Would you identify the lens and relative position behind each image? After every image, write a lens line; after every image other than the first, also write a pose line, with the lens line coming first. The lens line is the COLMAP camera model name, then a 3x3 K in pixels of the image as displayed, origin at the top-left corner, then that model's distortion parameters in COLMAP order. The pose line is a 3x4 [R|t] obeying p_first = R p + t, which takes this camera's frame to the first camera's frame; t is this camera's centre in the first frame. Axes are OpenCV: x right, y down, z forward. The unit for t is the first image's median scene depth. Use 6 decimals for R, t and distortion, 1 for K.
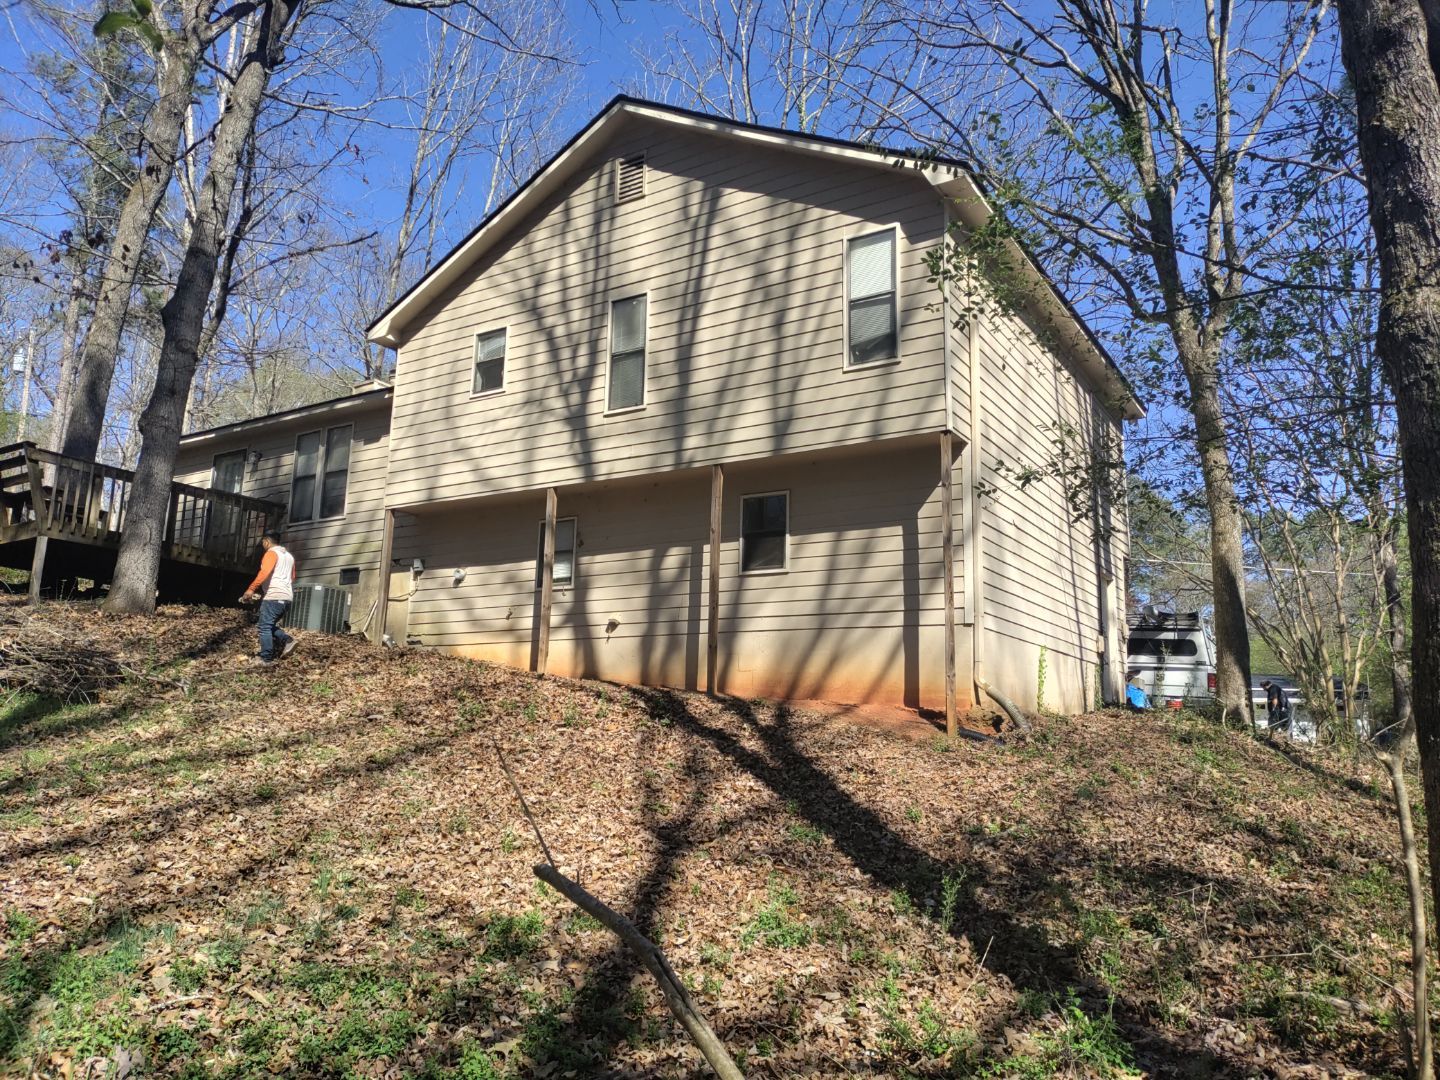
lens RADIAL K [[1027.2, 0, 720.0], [0, 1027.2, 540.0], [0, 0, 1]] dist [0.155181, -0.001789]
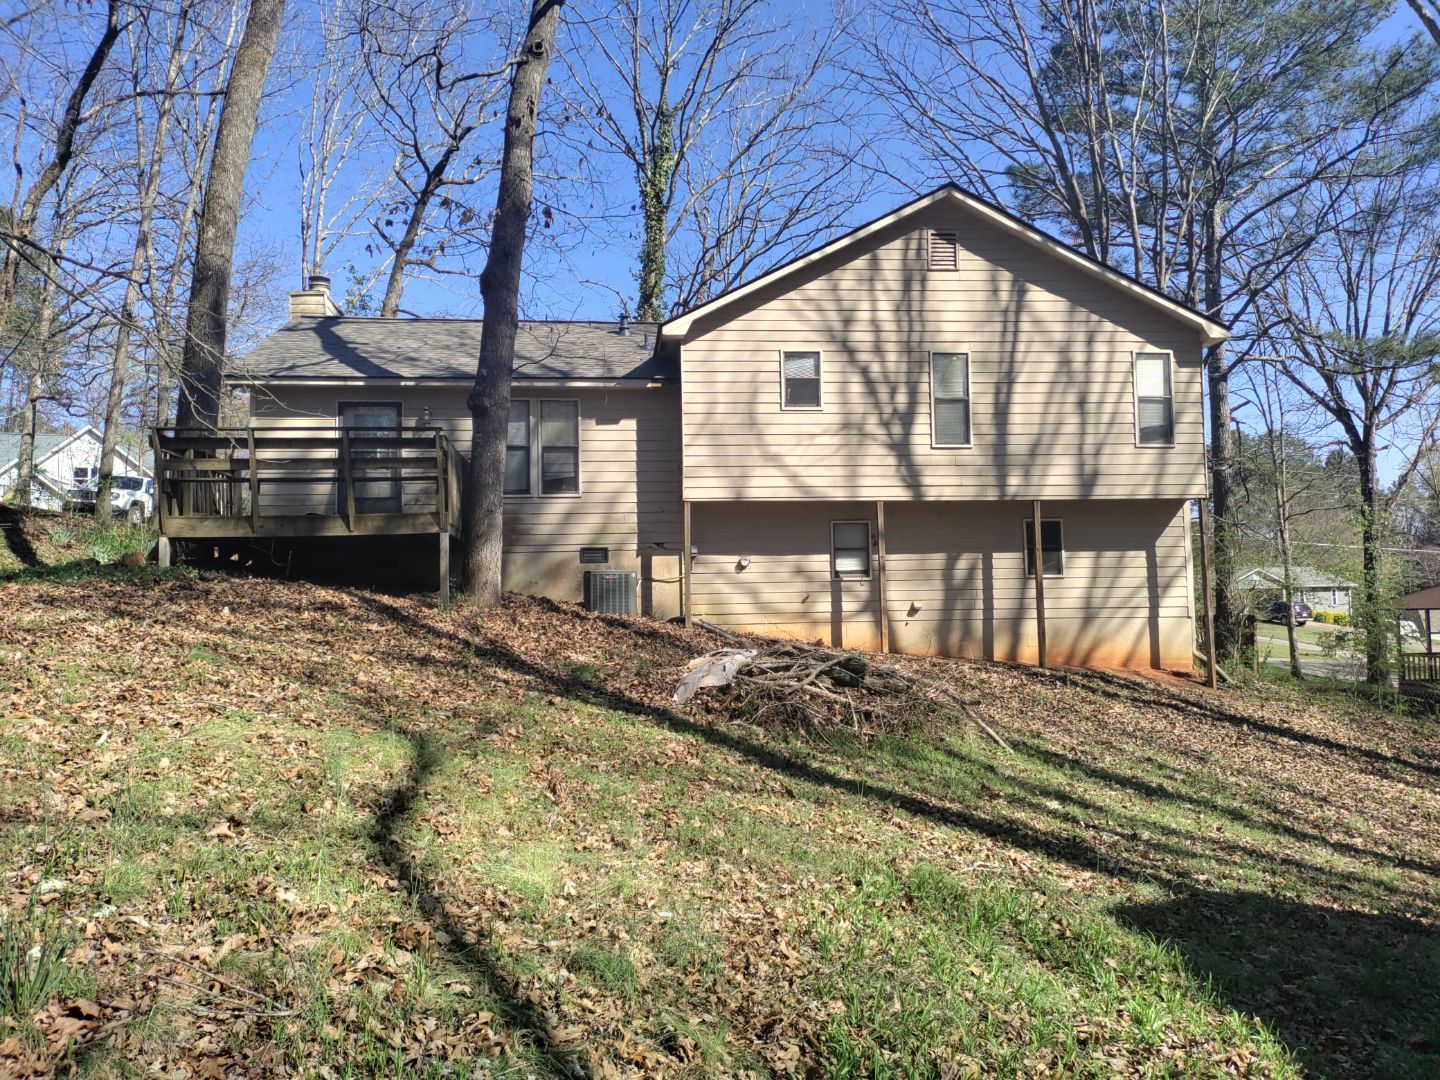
lens RADIAL K [[1027.2, 0, 720.0], [0, 1027.2, 540.0], [0, 0, 1]] dist [0.155181, -0.001789]
pose [[0.773533, -0.003604, 0.633746, -1.093149], [-0.084187, 0.990537, 0.108389, -0.123065], [-0.628140, -0.137196, 0.765910, 0.177780]]
